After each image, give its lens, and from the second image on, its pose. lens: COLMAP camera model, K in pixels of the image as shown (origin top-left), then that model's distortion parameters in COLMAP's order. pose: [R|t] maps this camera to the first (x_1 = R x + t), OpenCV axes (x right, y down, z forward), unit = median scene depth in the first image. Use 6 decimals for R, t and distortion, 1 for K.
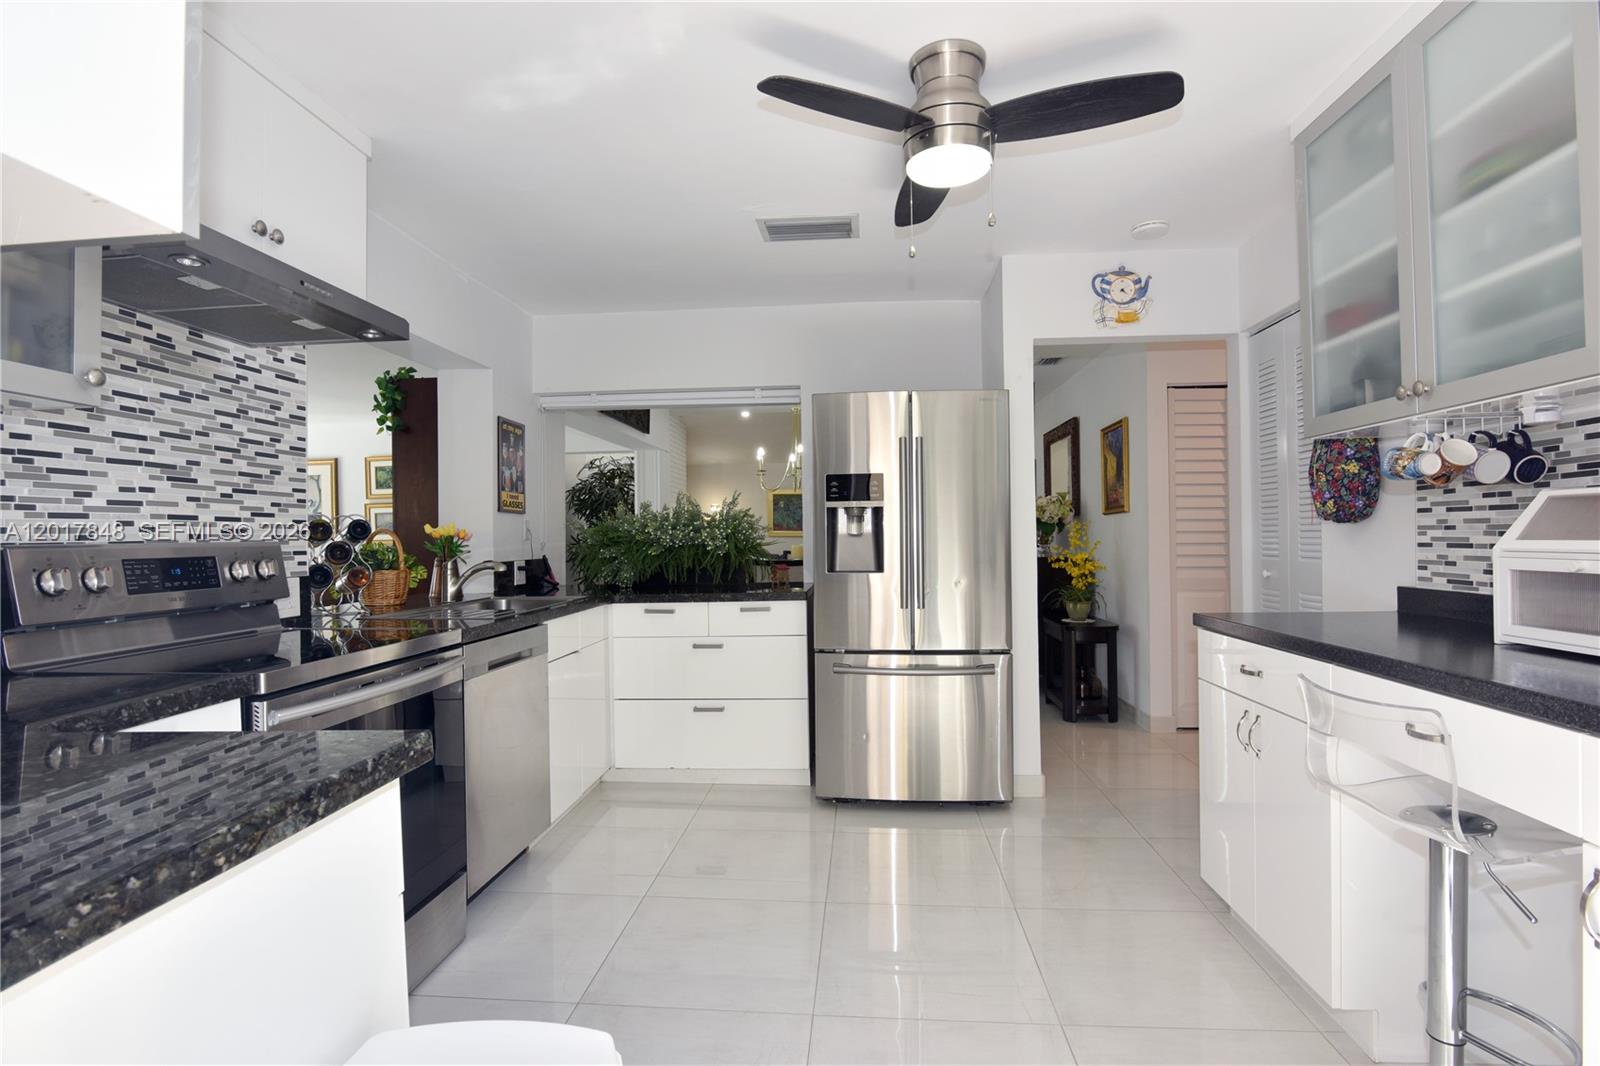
lens RADIAL K [[784.7, 0, 794.7], [0, 784.7, 539.7], [0, 0, 1]] dist [-0.017702, -0.000655]
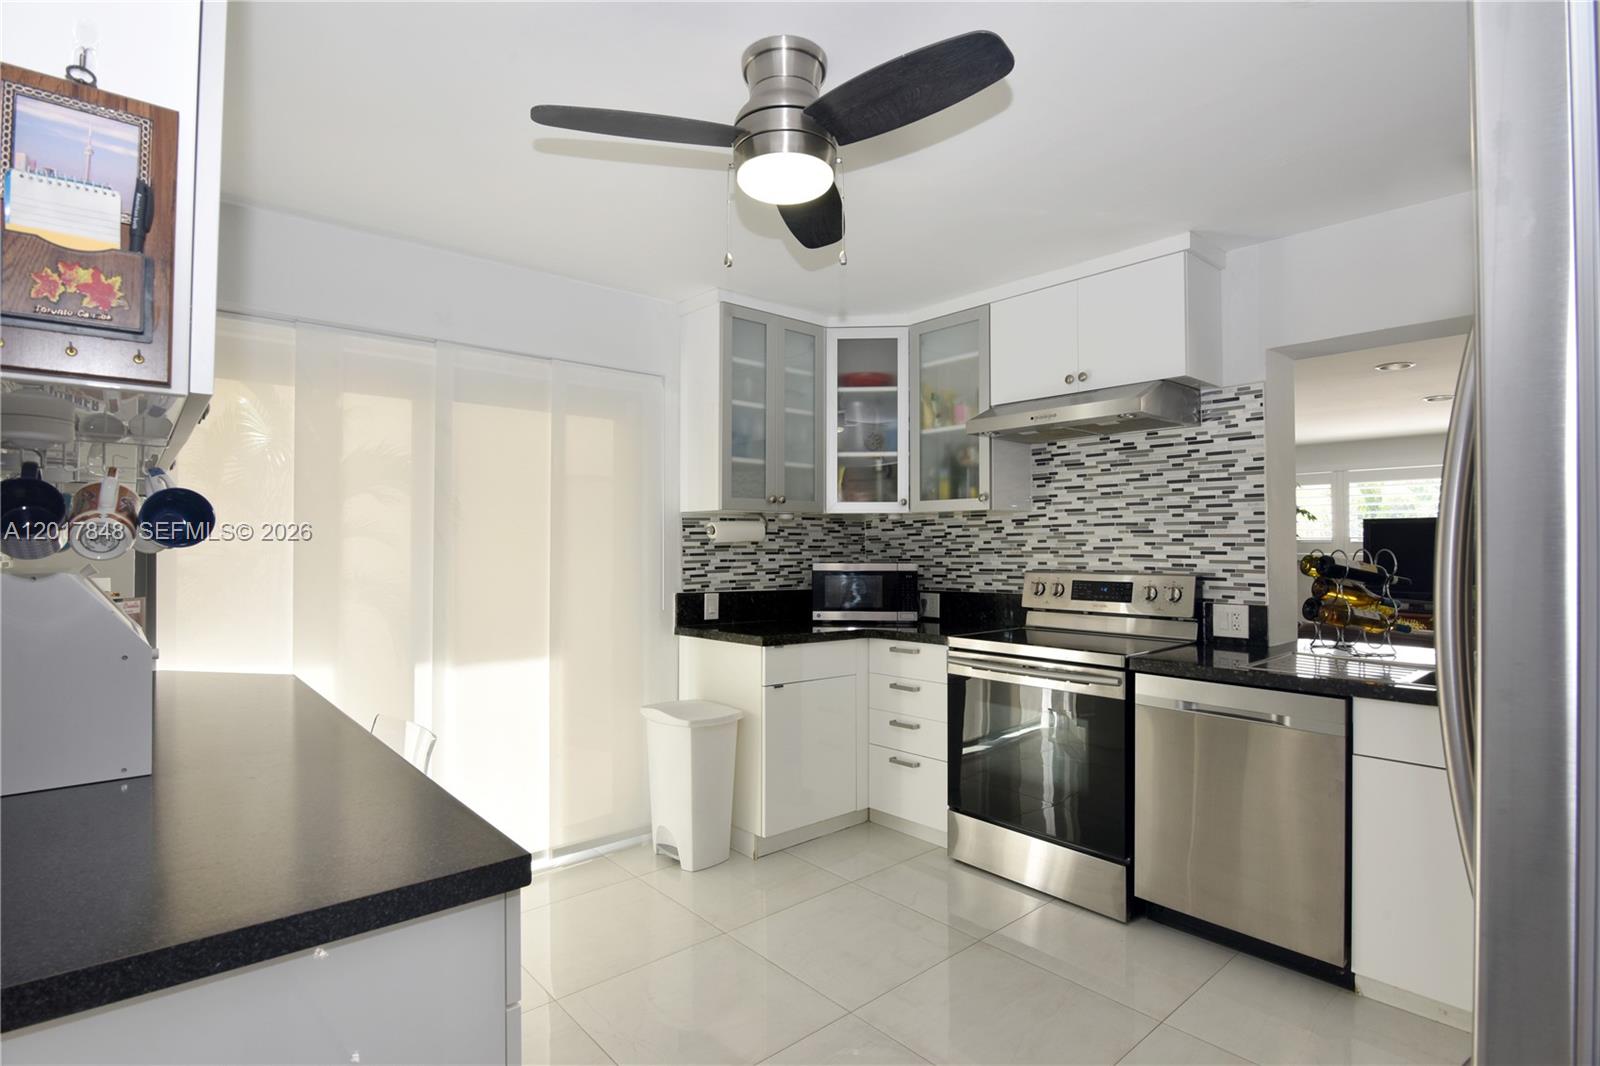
lens RADIAL K [[784.7, 0, 794.8], [0, 784.7, 532.3], [0, 0, 1]] dist [-0.017702, -0.000655]
pose [[-0.688054, -0.002971, -0.725654, 0.800249], [0.004199, 0.999959, -0.008075, -0.064861], [0.725648, -0.008603, -0.688013, 1.537990]]
